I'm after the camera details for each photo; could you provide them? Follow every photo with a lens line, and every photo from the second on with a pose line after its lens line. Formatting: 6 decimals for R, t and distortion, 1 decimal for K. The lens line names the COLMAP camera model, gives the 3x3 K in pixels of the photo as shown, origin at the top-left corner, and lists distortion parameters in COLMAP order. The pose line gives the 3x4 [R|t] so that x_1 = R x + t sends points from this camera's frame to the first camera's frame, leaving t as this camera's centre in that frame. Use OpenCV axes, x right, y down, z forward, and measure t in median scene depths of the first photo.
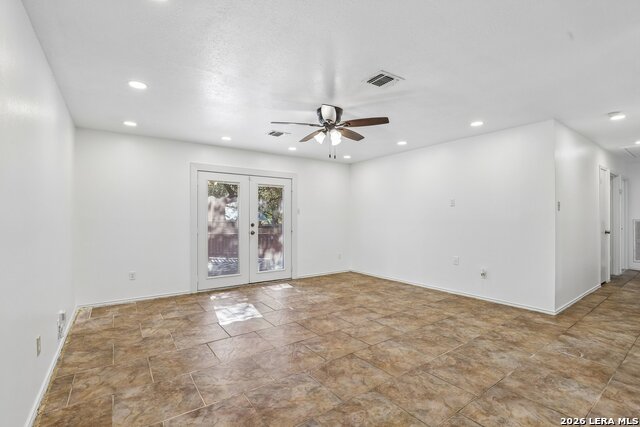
lens RADIAL K [[295.5, 0, 323.7], [0, 295.5, 215.3], [0, 0, 1]] dist [-0.037540, 0.008816]
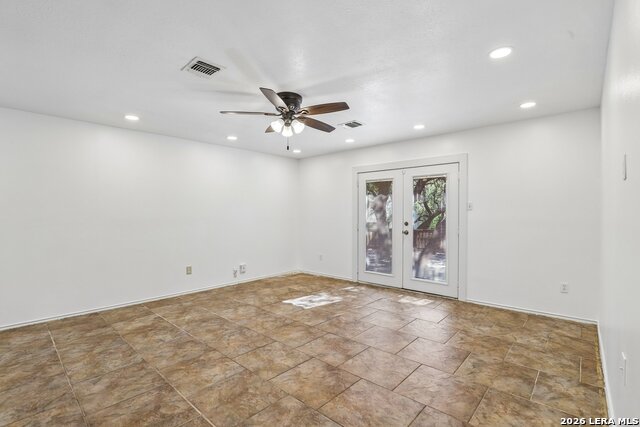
lens RADIAL K [[295.5, 0, 323.7], [0, 295.5, 215.3], [0, 0, 1]] dist [-0.037540, 0.008816]
pose [[0.214693, 0.005390, -0.976667, 0.848971], [0.009142, 0.999930, 0.007528, -0.002918], [0.976639, -0.010545, 0.214629, 0.837640]]
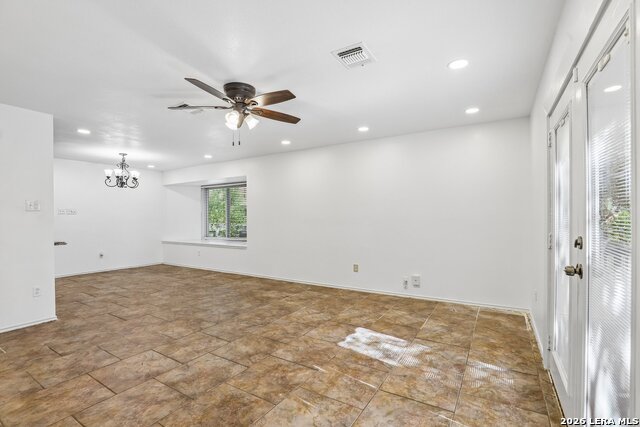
lens RADIAL K [[295.5, 0, 323.7], [0, 295.5, 215.3], [0, 0, 1]] dist [-0.037540, 0.008816]
pose [[-0.921006, 0.010282, -0.389412, 0.116417], [0.012788, 0.999911, -0.003842, 0.008846], [0.389338, -0.008519, -0.921056, 1.705348]]
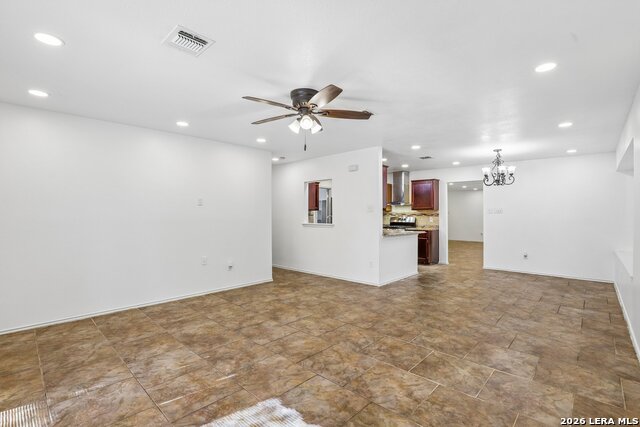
lens RADIAL K [[295.5, 0, 323.7], [0, 295.5, 215.3], [0, 0, 1]] dist [-0.037540, 0.008816]
pose [[-0.194167, 0.003733, 0.980961, -0.774041], [-0.003677, 0.999983, -0.004533, 0.003952], [-0.980962, -0.004487, -0.194150, 1.024027]]
